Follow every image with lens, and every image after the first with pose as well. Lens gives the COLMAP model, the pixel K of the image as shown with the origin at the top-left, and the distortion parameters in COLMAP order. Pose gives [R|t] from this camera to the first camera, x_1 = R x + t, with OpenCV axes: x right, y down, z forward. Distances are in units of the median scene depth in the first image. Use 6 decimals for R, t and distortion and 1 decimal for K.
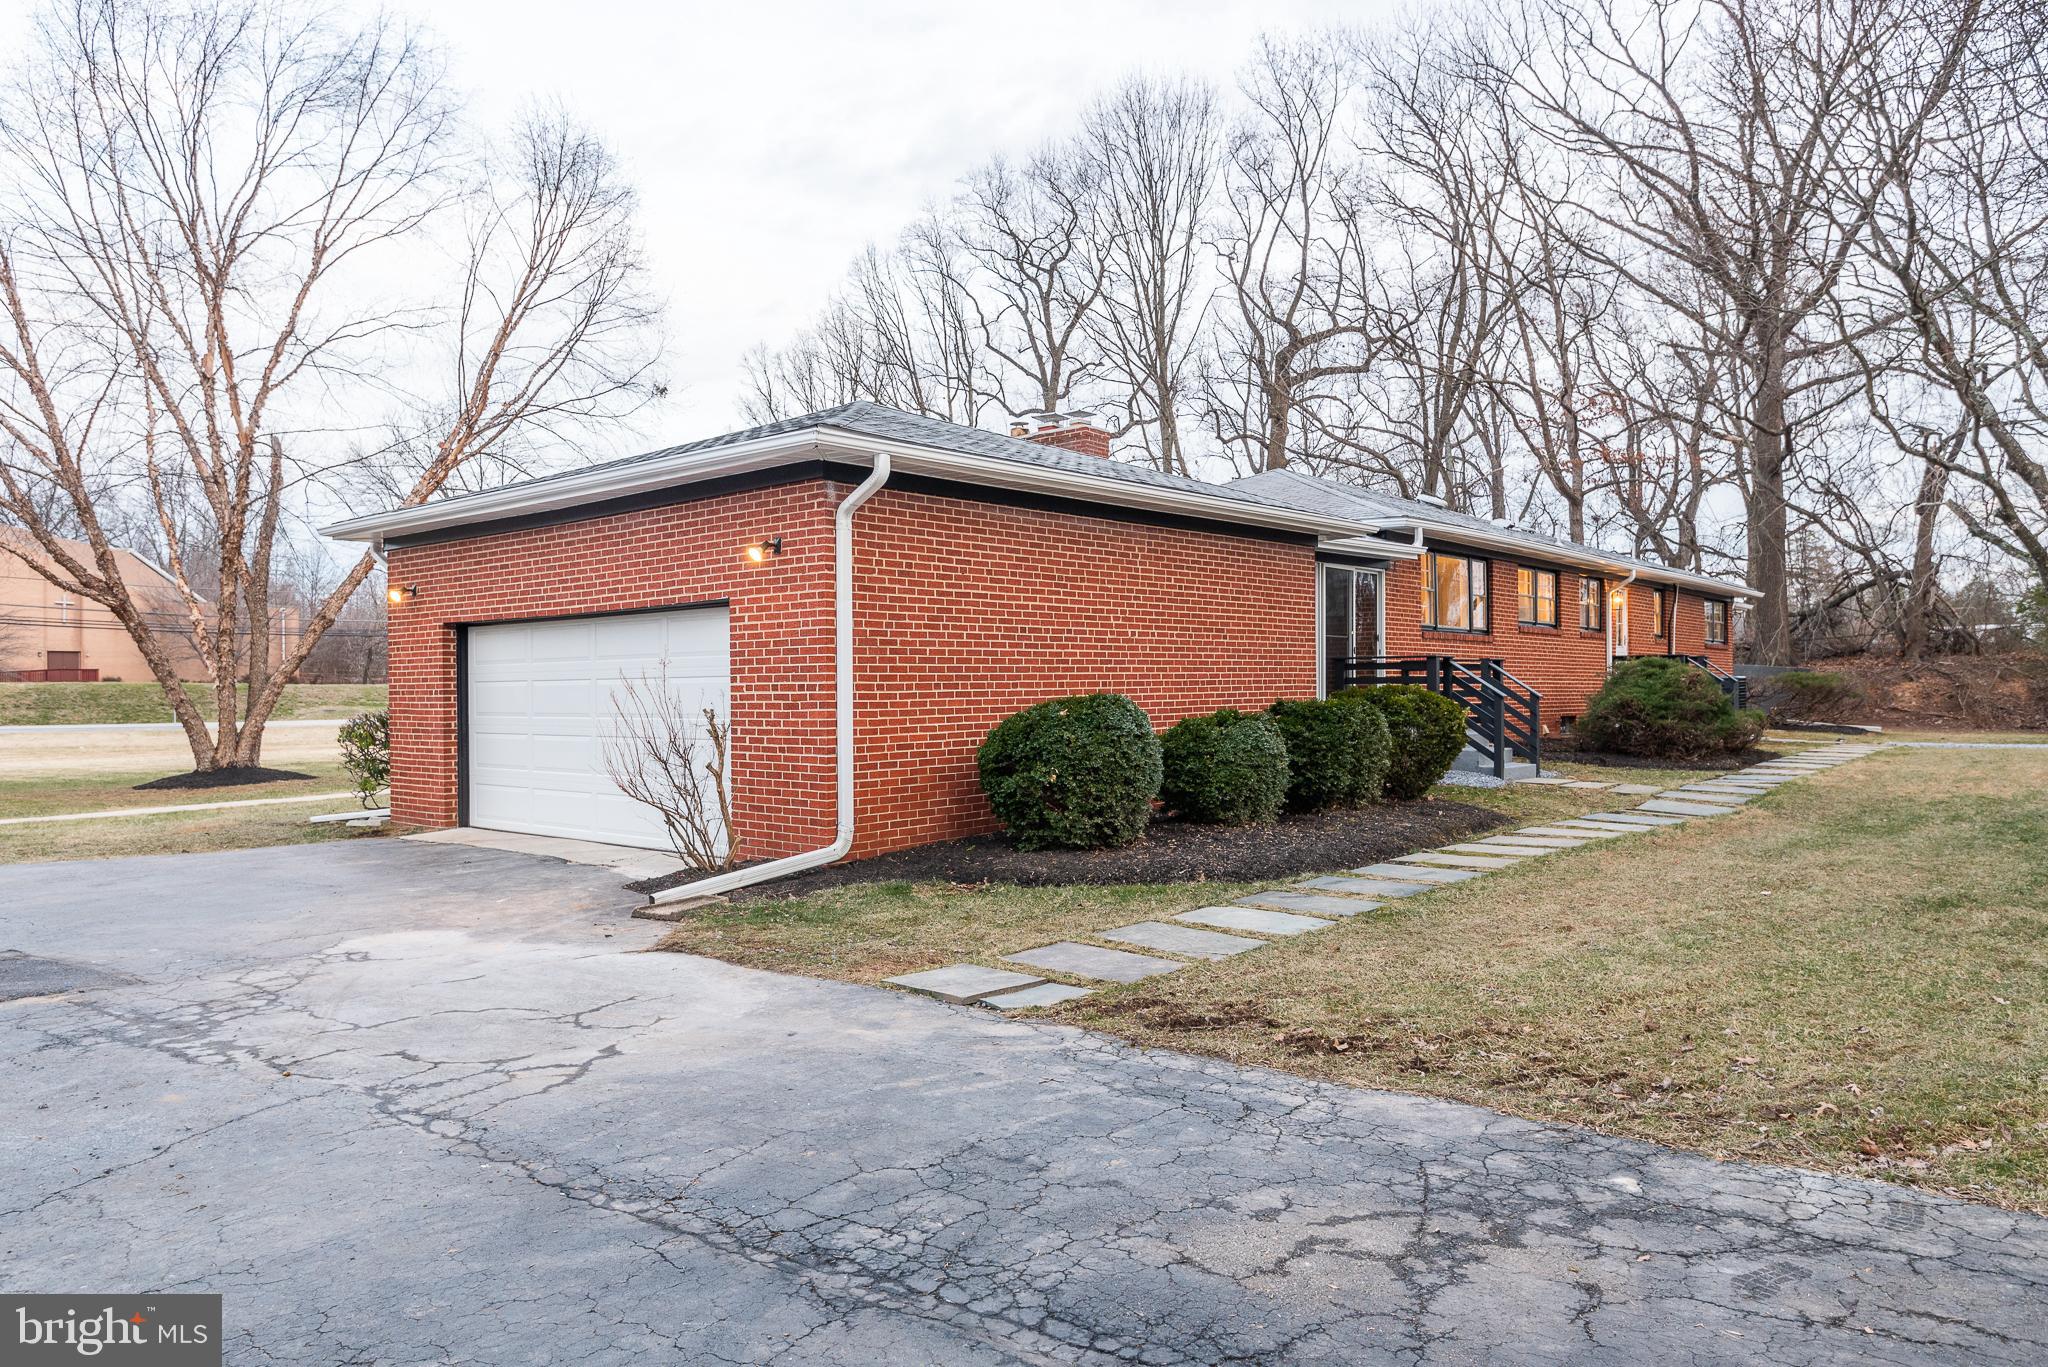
lens RADIAL K [[1364.0, 0, 1020.8], [0, 1364.0, 687.6], [0, 0, 1]] dist [0.011425, 0.001946]
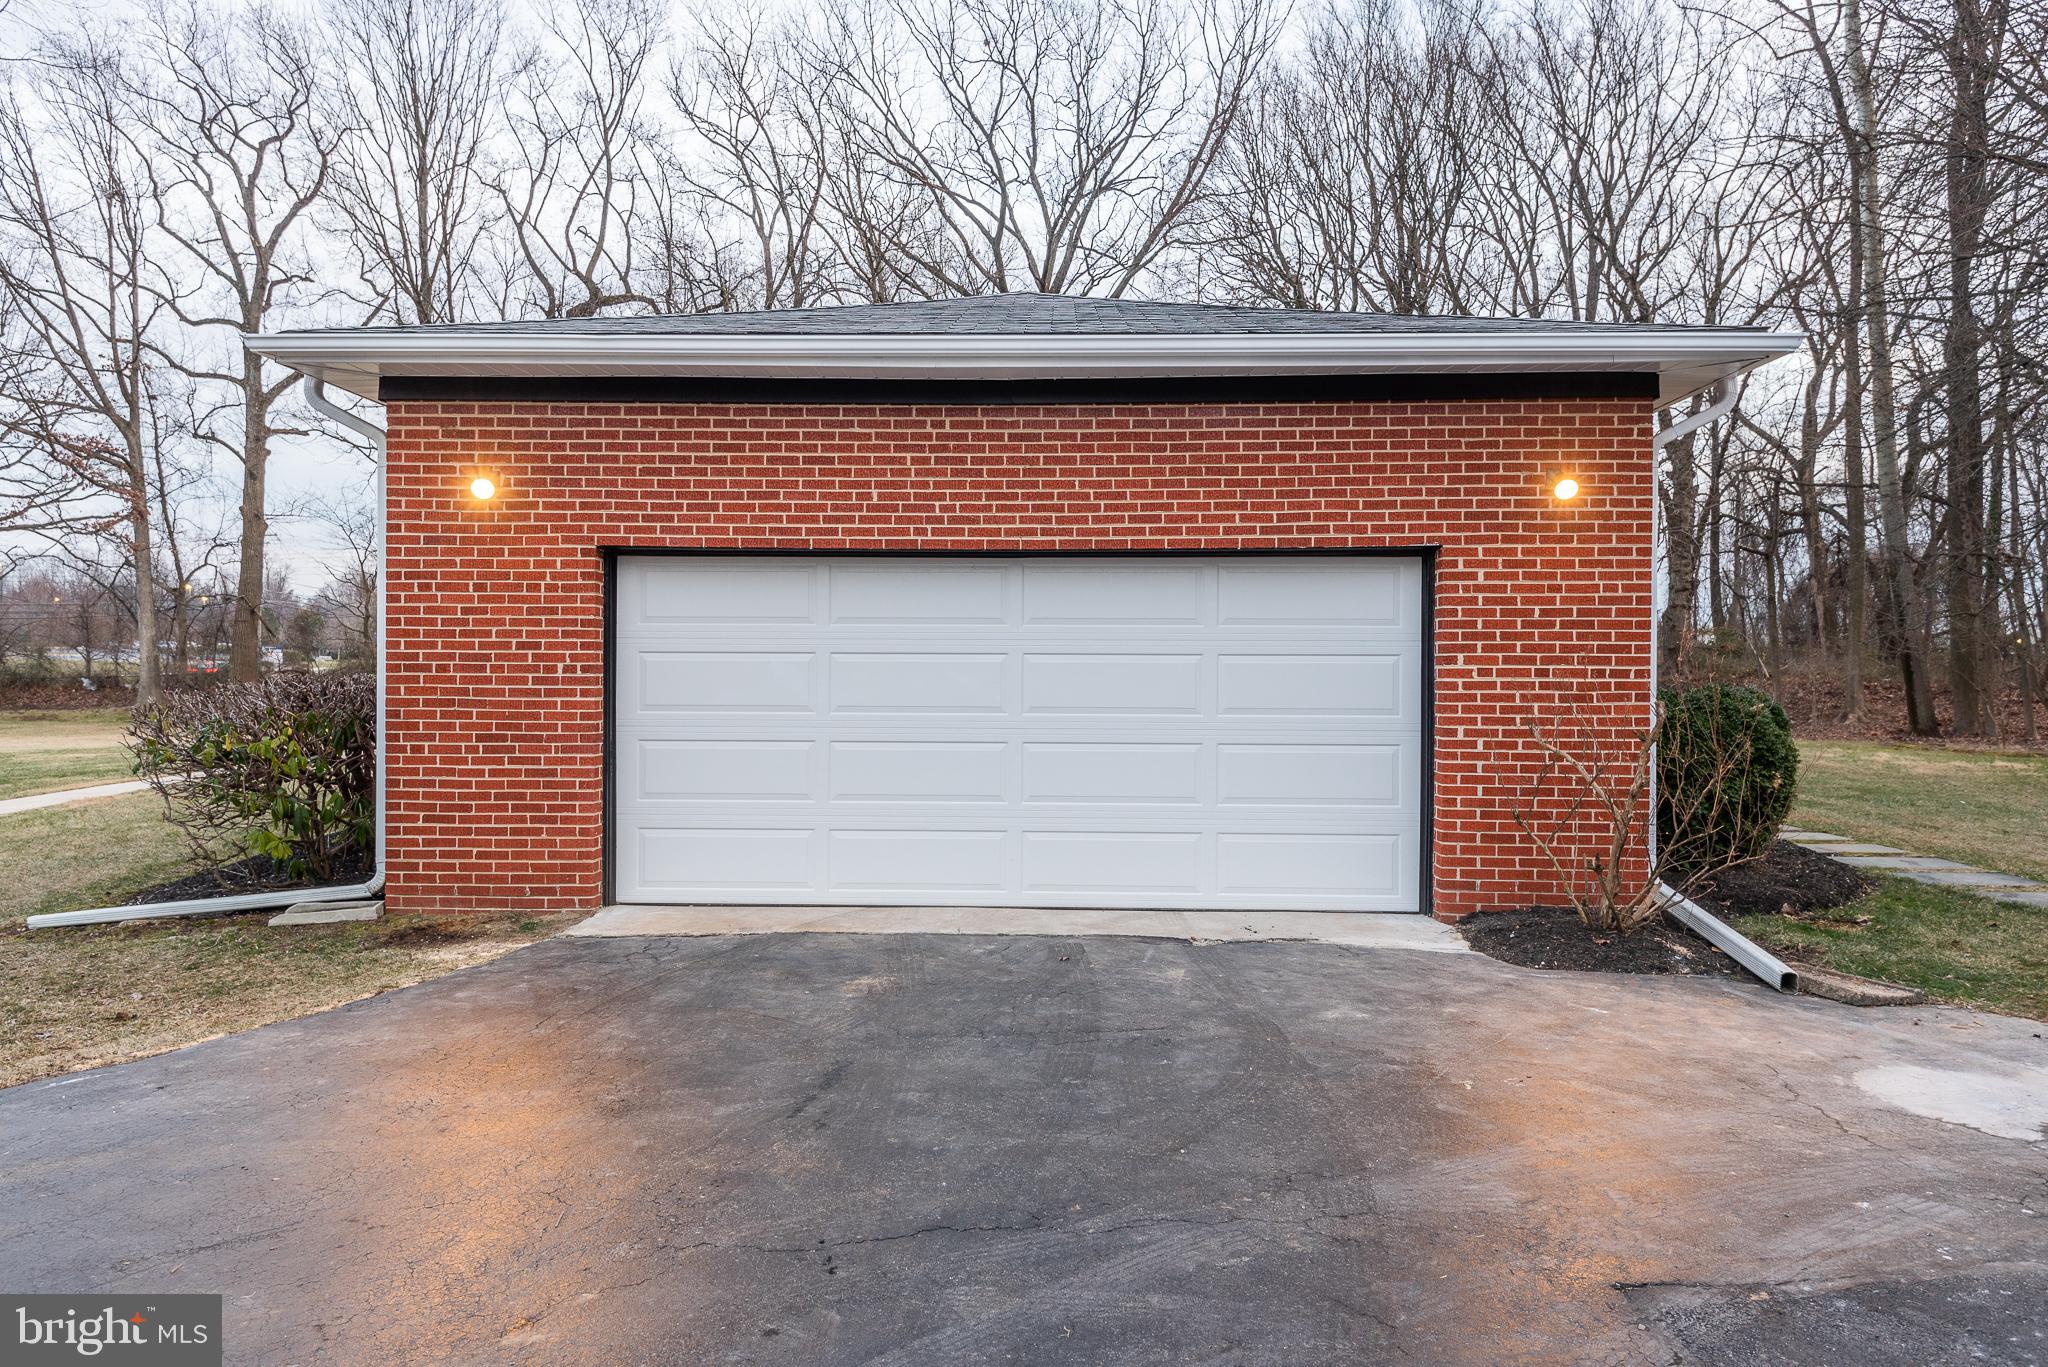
lens RADIAL K [[1364.0, 0, 1023.4], [0, 1364.0, 684.2], [0, 0, 1]] dist [0.011425, 0.001946]
pose [[0.755908, 0.010709, 0.654590, -0.174220], [-0.010600, 0.999935, -0.004117, 0.002683], [-0.654592, -0.003827, 0.755973, 0.122570]]
